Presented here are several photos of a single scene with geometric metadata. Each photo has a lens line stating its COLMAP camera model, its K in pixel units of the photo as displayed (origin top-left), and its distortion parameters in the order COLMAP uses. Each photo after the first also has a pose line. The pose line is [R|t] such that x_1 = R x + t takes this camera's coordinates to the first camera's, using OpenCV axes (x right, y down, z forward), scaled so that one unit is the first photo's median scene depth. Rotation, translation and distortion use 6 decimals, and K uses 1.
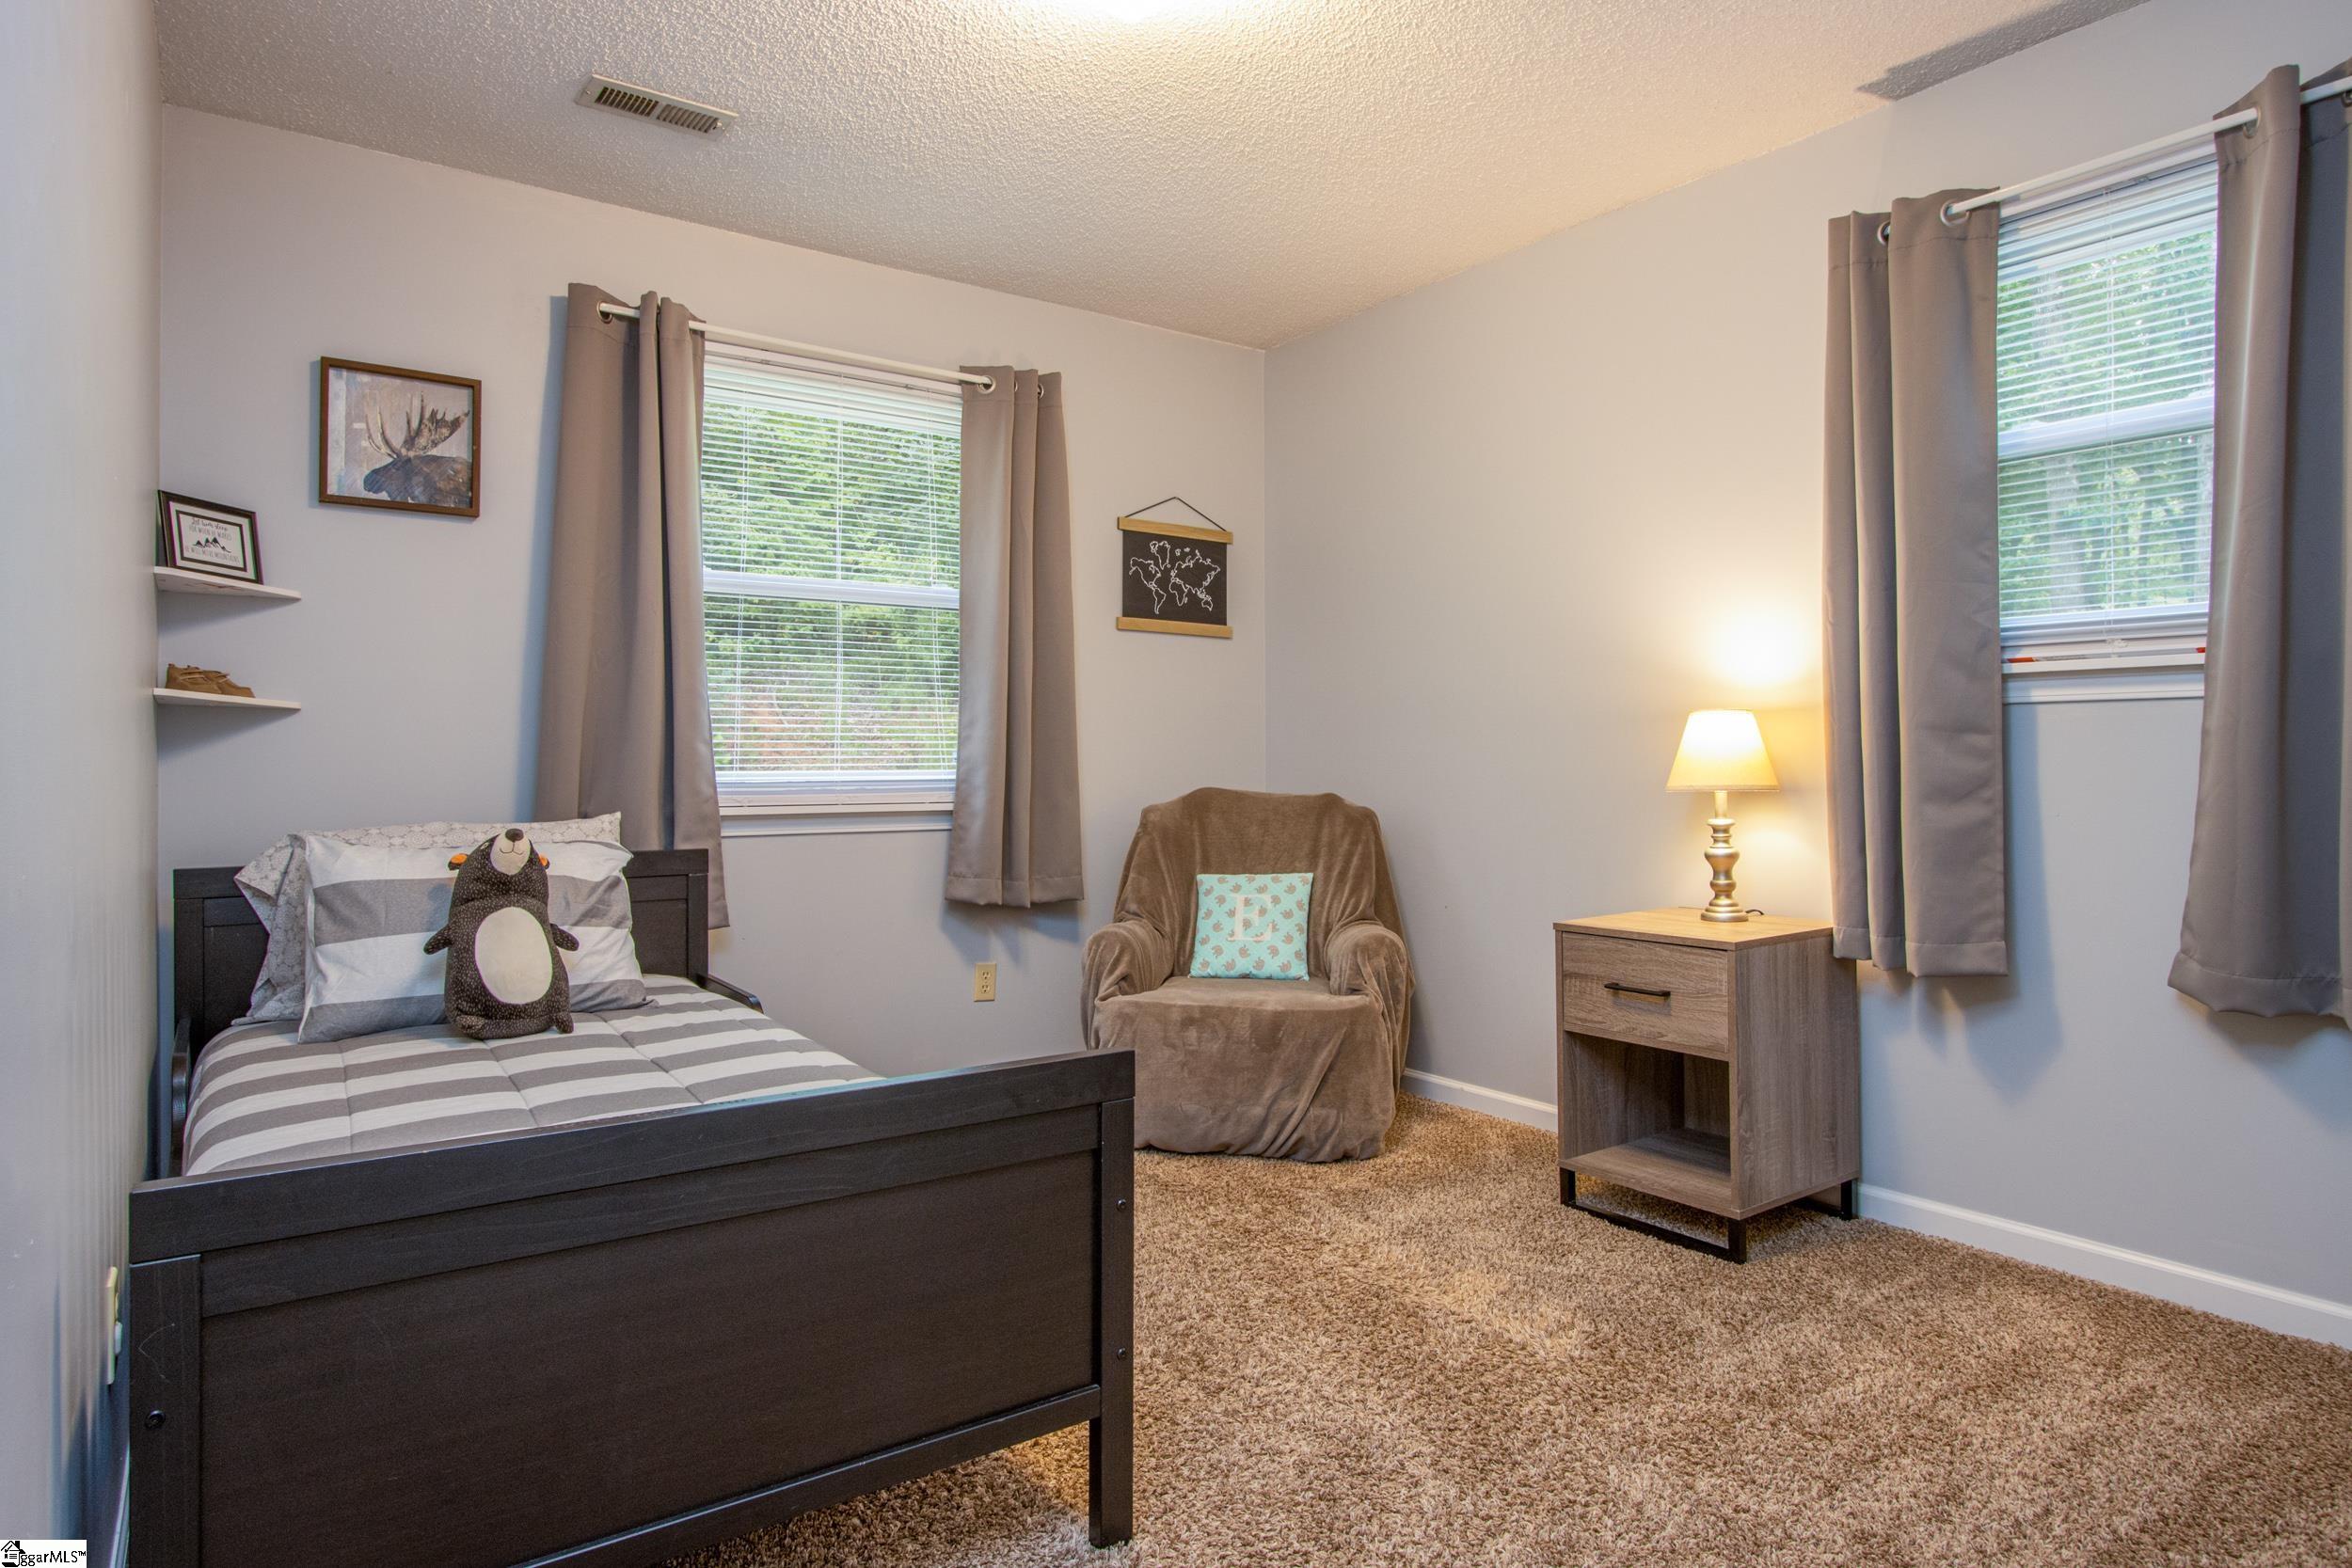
lens RADIAL K [[1290.9, 0, 1178.8], [0, 1290.9, 766.9], [0, 0, 1]] dist [-0.024256, 0.003284]
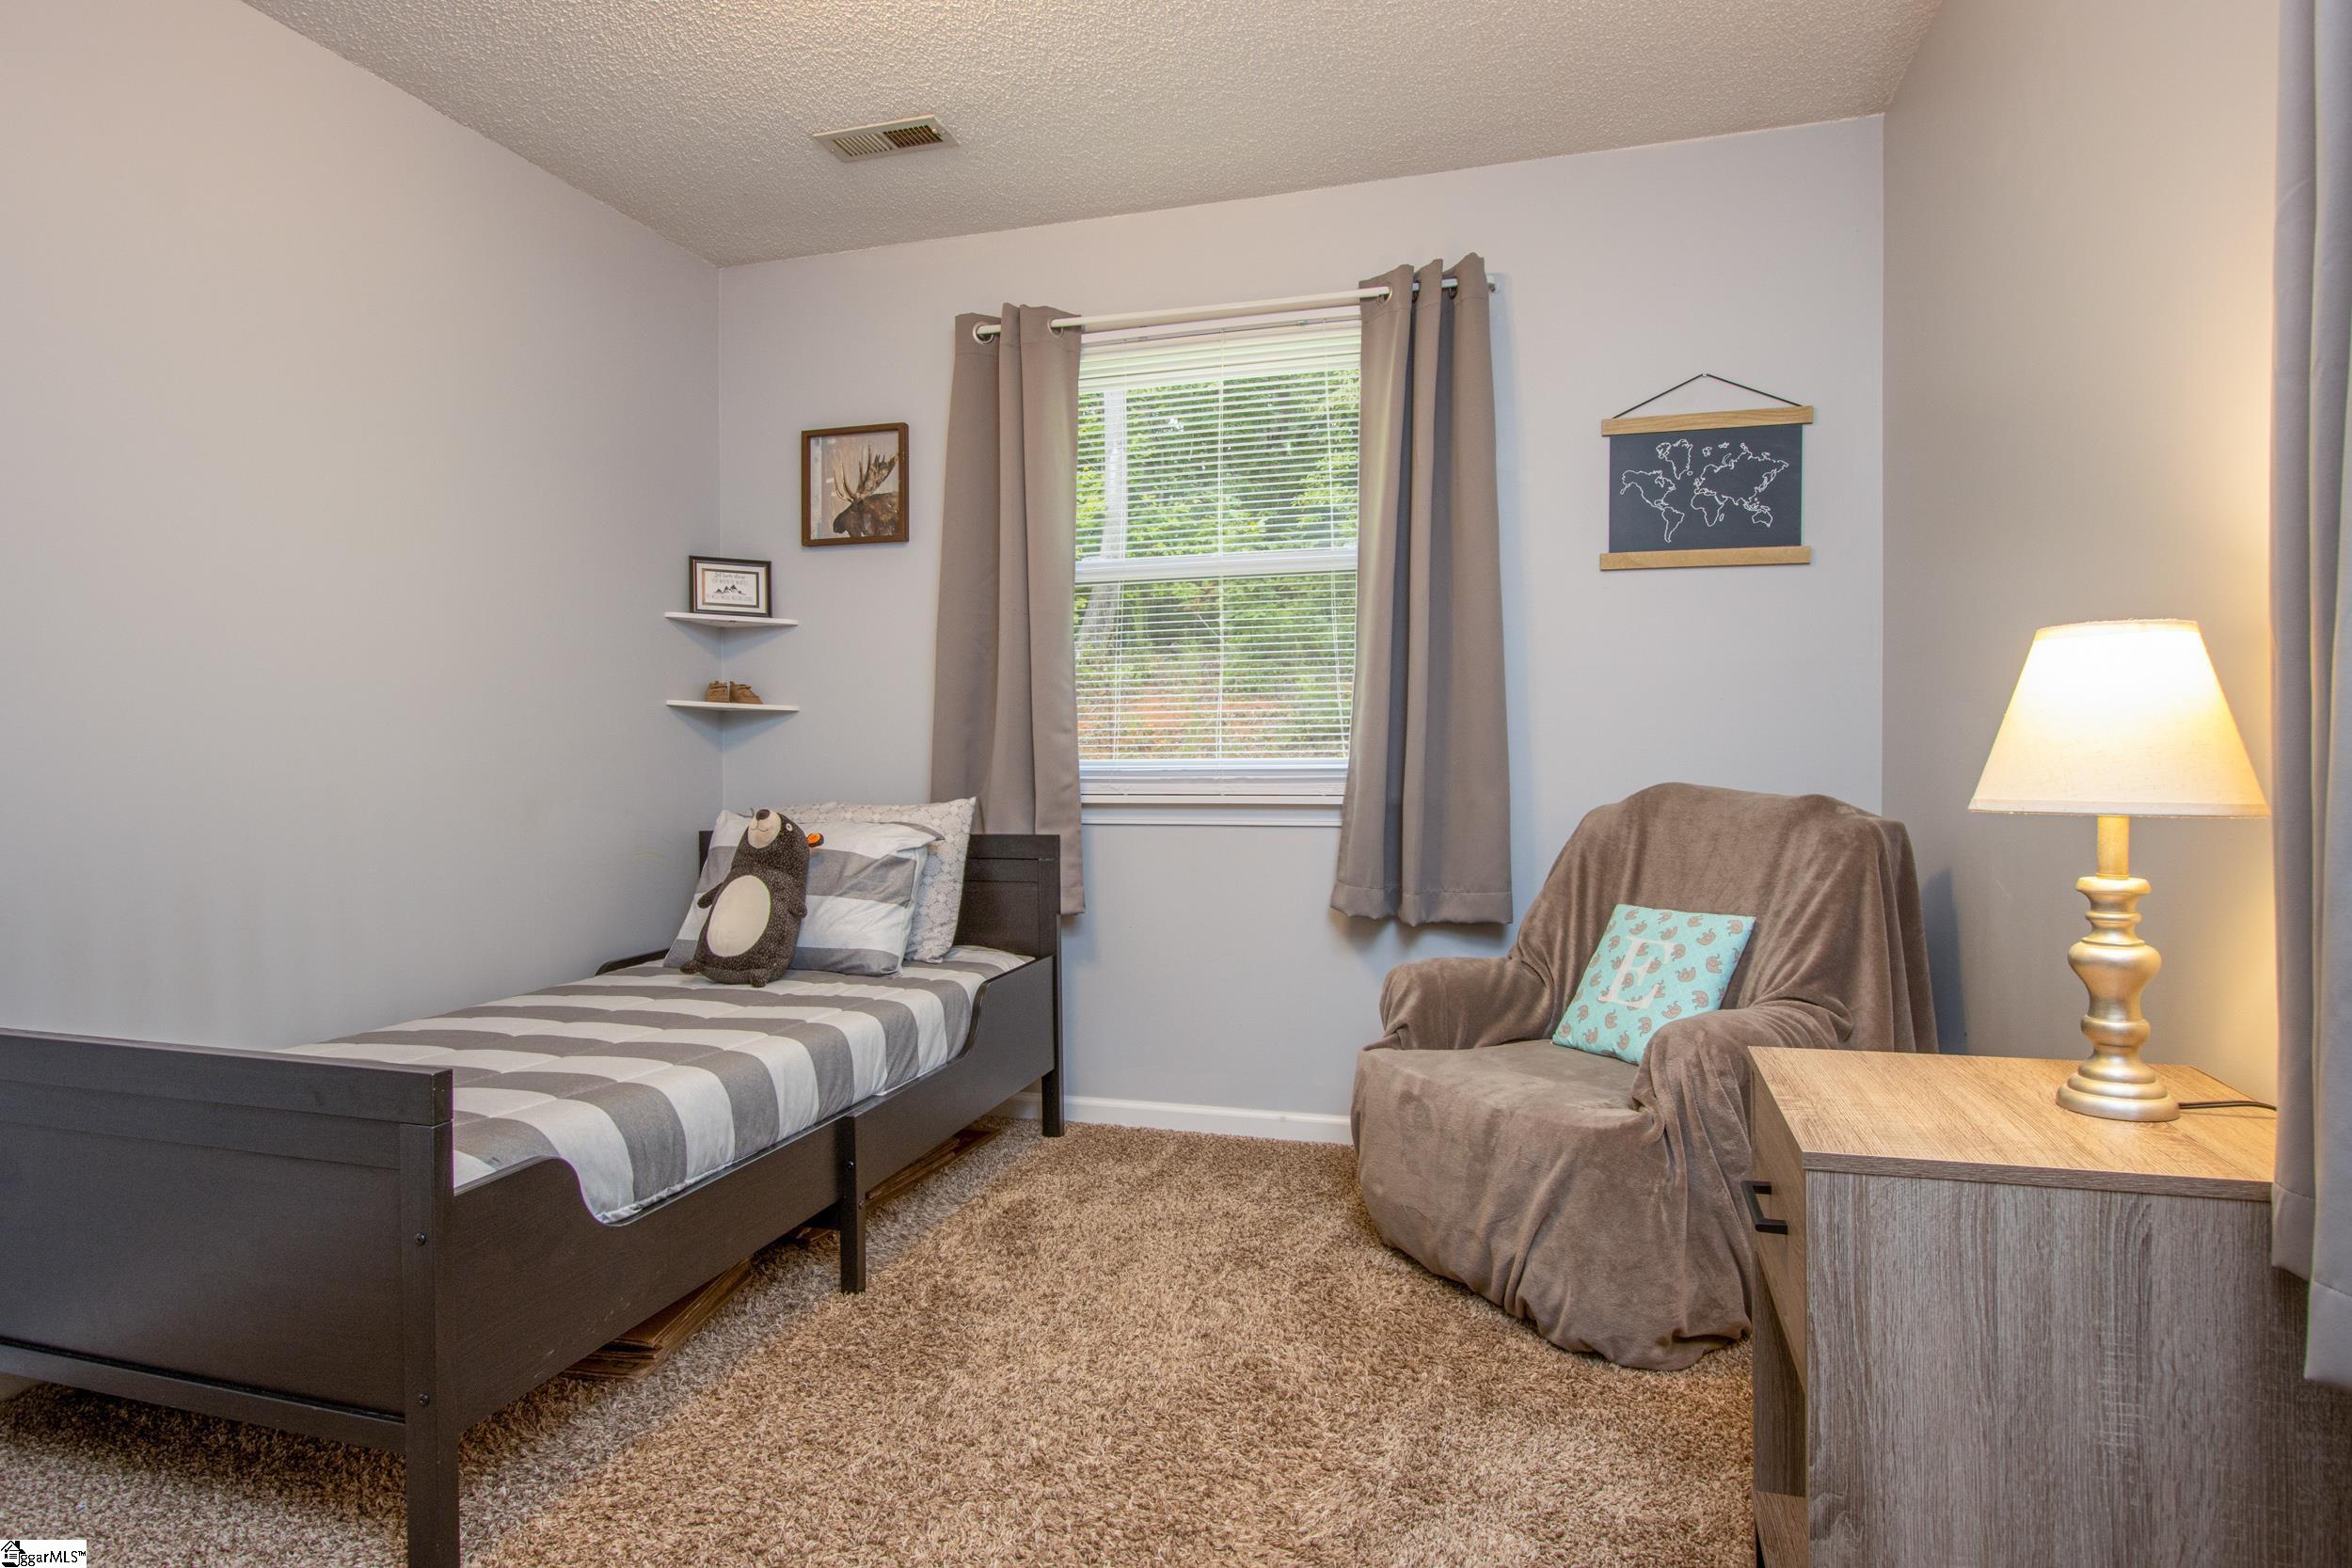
lens RADIAL K [[1290.9, 0, 1177.8], [0, 1290.9, 792.5], [0, 0, 1]] dist [-0.024256, 0.003284]
pose [[0.626107, 0.024880, -0.779340, 0.461374], [0.005974, 0.999308, 0.036702, -0.007102], [0.779714, -0.027635, 0.625525, 0.398061]]
